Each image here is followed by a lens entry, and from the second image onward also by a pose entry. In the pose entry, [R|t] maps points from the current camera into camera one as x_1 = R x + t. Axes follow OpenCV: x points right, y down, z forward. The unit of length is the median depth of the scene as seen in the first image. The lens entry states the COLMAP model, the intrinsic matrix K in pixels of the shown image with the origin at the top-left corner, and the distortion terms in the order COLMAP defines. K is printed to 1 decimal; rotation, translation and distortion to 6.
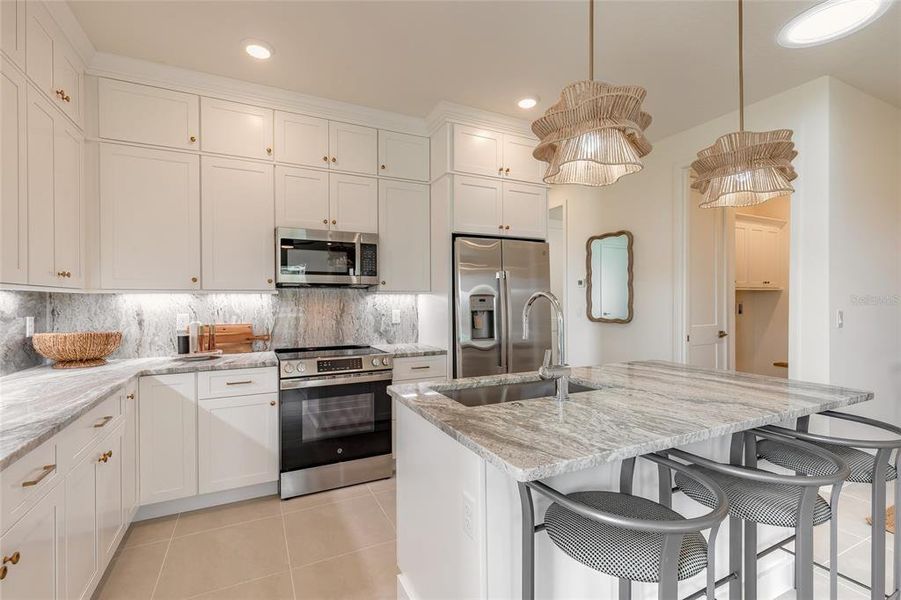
lens RADIAL K [[406.3, 0, 448.5], [0, 406.3, 302.2], [0, 0, 1]] dist [0.005328, 0.000106]
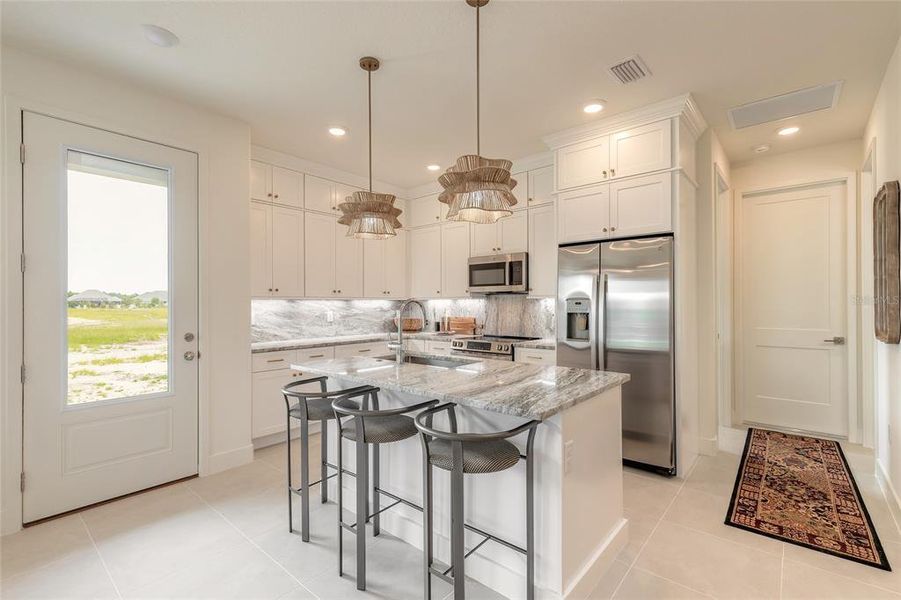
lens RADIAL K [[406.3, 0, 448.5], [0, 406.3, 302.2], [0, 0, 1]] dist [0.005328, 0.000106]
pose [[0.392385, -0.000193, -0.919801, 0.976017], [-0.001446, 0.999999, -0.000826, -0.006445], [0.919800, 0.001654, 0.392384, 0.273422]]
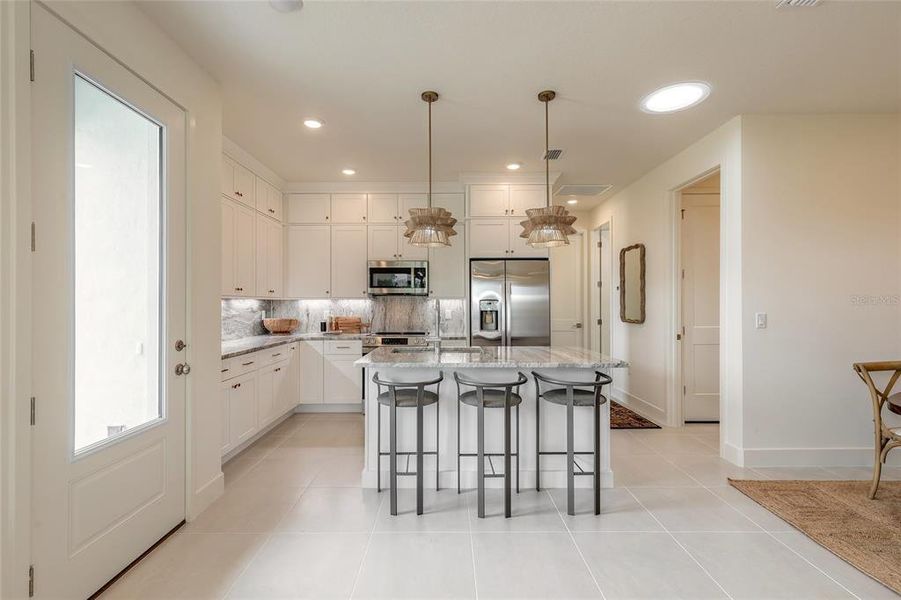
lens RADIAL K [[406.3, 0, 448.5], [0, 406.3, 302.2], [0, 0, 1]] dist [0.005328, 0.000106]
pose [[0.898476, 0.001075, -0.439022, 0.614886], [-0.003899, 0.999977, -0.005530, -0.001009], [0.439006, 0.006681, 0.898459, -0.385659]]
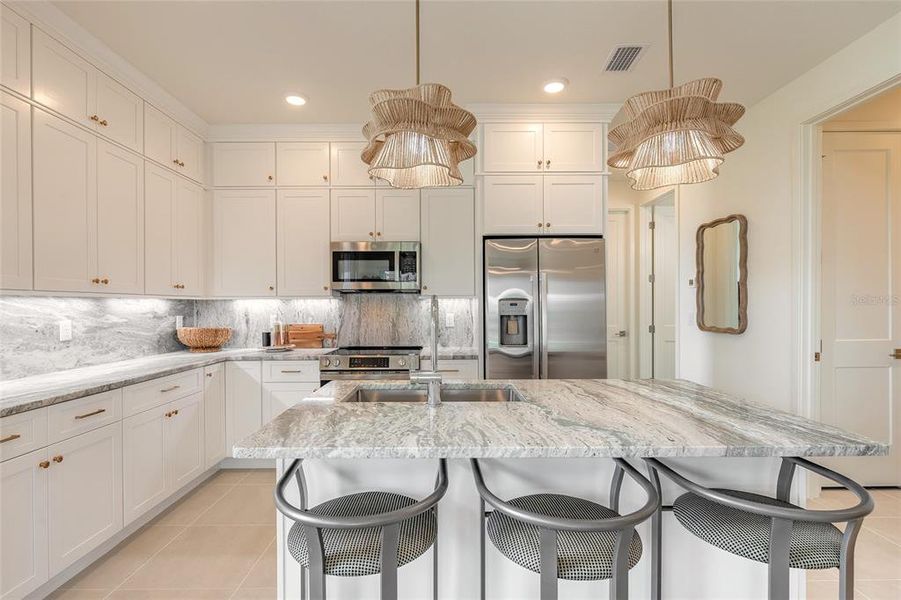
lens RADIAL K [[421.2, 0, 448.7], [0, 421.2, 307.9], [0, 0, 1]] dist [-0.002594, -0.000152]
pose [[0.901396, 0.003263, -0.432983, 0.387592], [-0.001407, 0.999988, 0.004607, -0.000803], [0.432993, -0.003543, 0.901391, 0.050211]]
